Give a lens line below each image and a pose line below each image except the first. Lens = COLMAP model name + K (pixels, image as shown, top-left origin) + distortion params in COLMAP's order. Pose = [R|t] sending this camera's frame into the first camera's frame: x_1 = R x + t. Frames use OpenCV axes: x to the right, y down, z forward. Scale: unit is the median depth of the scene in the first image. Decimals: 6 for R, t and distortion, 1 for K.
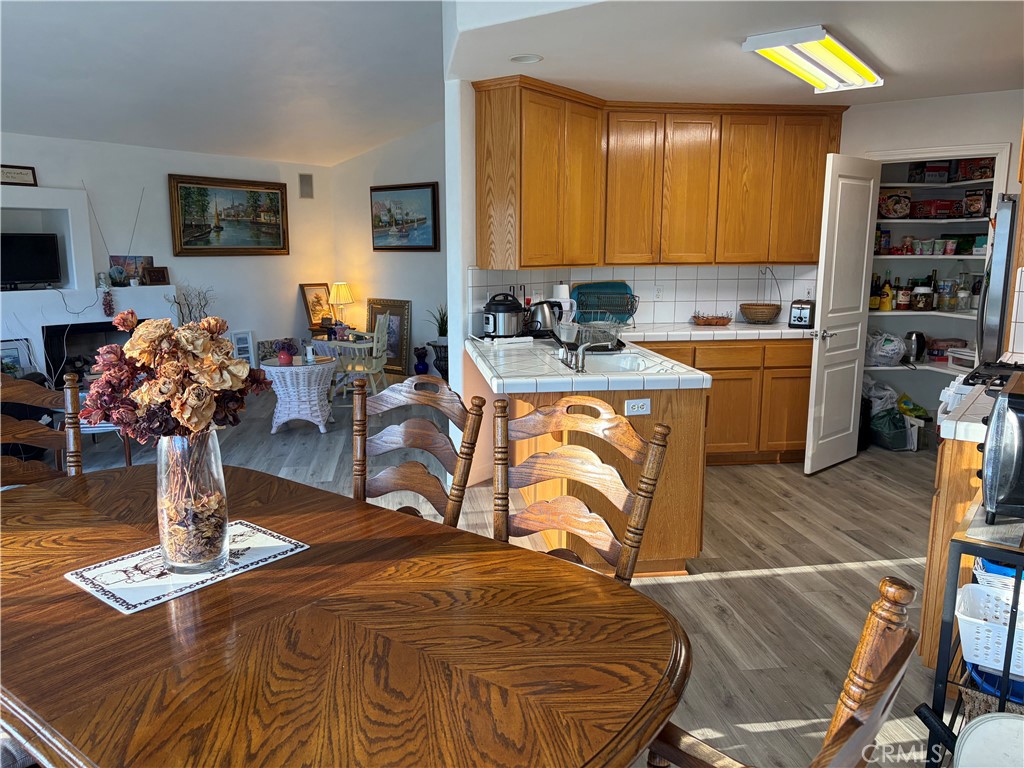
lens RADIAL K [[769.3, 0, 514.1], [0, 769.3, 388.0], [0, 0, 1]] dist [0.031410, -0.005798]
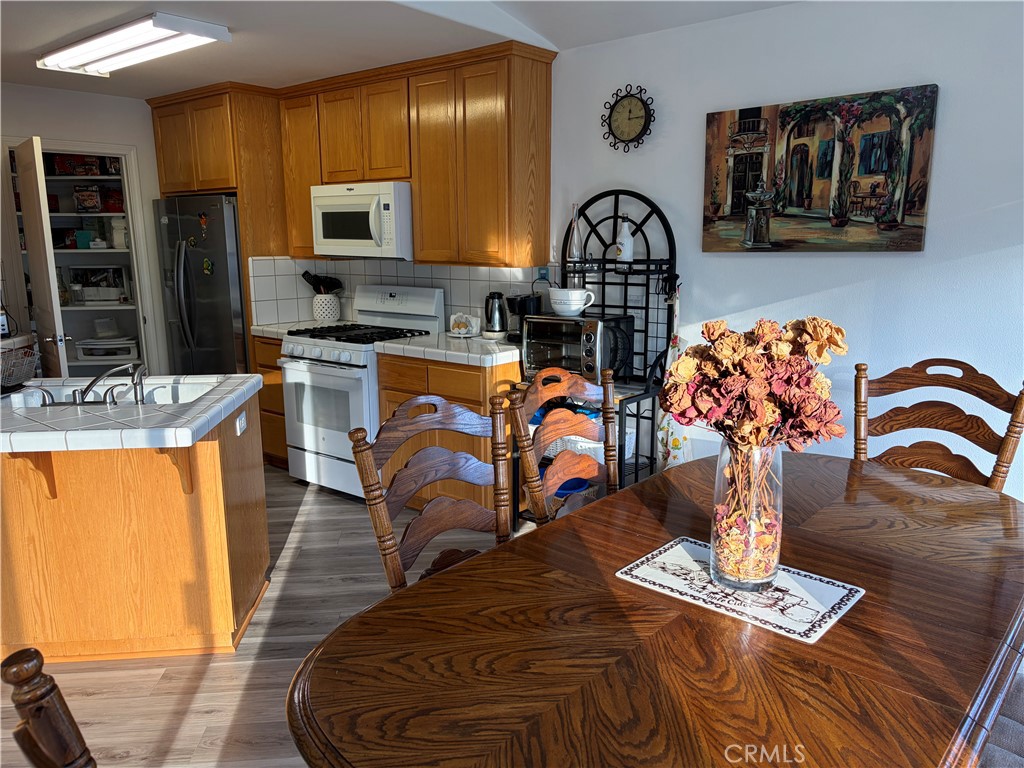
lens RADIAL K [[769.3, 0, 514.1], [0, 769.3, 388.0], [0, 0, 1]] dist [0.031410, -0.005798]
pose [[0.064072, -0.197780, 0.978150, -0.625706], [0.188772, 0.964871, 0.182730, -0.107870], [-0.979929, 0.172939, 0.099156, 0.545942]]
